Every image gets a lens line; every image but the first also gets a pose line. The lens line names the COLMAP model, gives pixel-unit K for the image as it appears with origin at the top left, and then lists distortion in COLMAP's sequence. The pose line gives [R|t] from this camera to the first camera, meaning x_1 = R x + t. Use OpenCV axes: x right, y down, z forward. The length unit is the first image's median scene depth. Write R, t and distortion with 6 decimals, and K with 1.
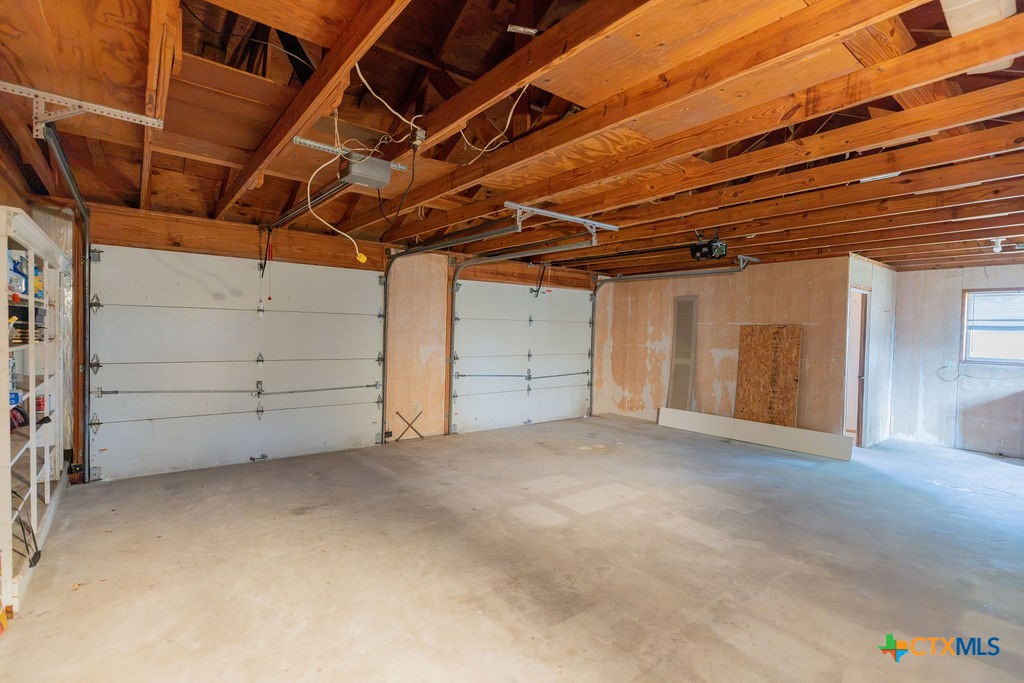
lens RADIAL K [[495.2, 0, 513.2], [0, 495.2, 344.4], [0, 0, 1]] dist [0.000414, -0.000040]
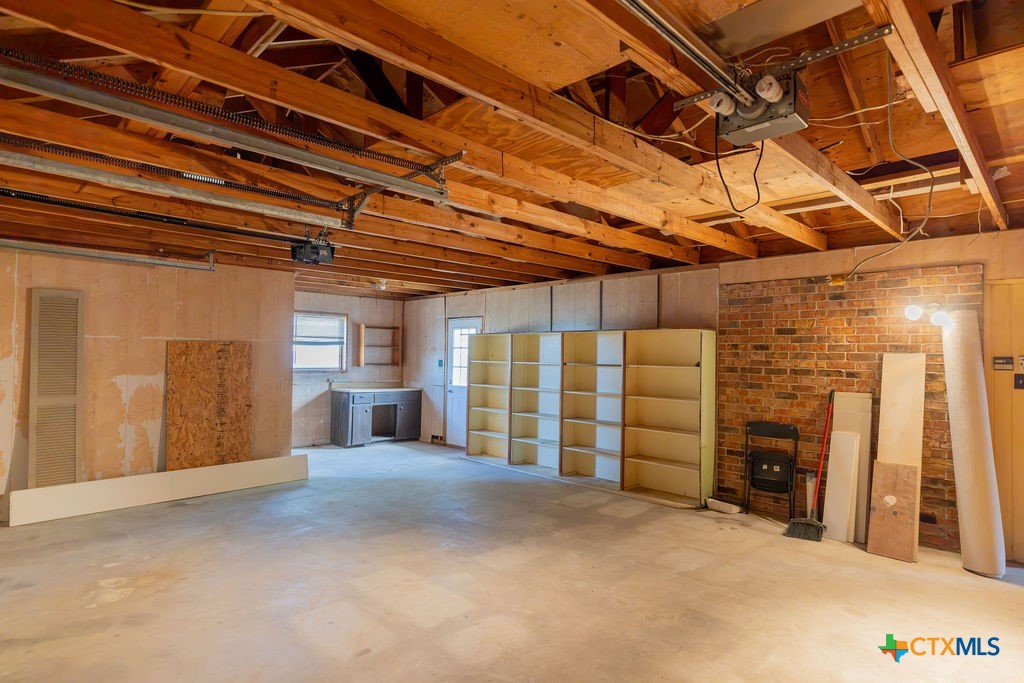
lens RADIAL K [[550.3, 0, 512.2], [0, 550.3, 343.7], [0, 0, 1]] dist [0.001095, -0.000509]
pose [[-0.124498, -0.010040, 0.992169, -0.494113], [0.010191, 0.999883, 0.011397, -0.047437], [-0.992168, 0.011530, -0.124381, 0.748442]]
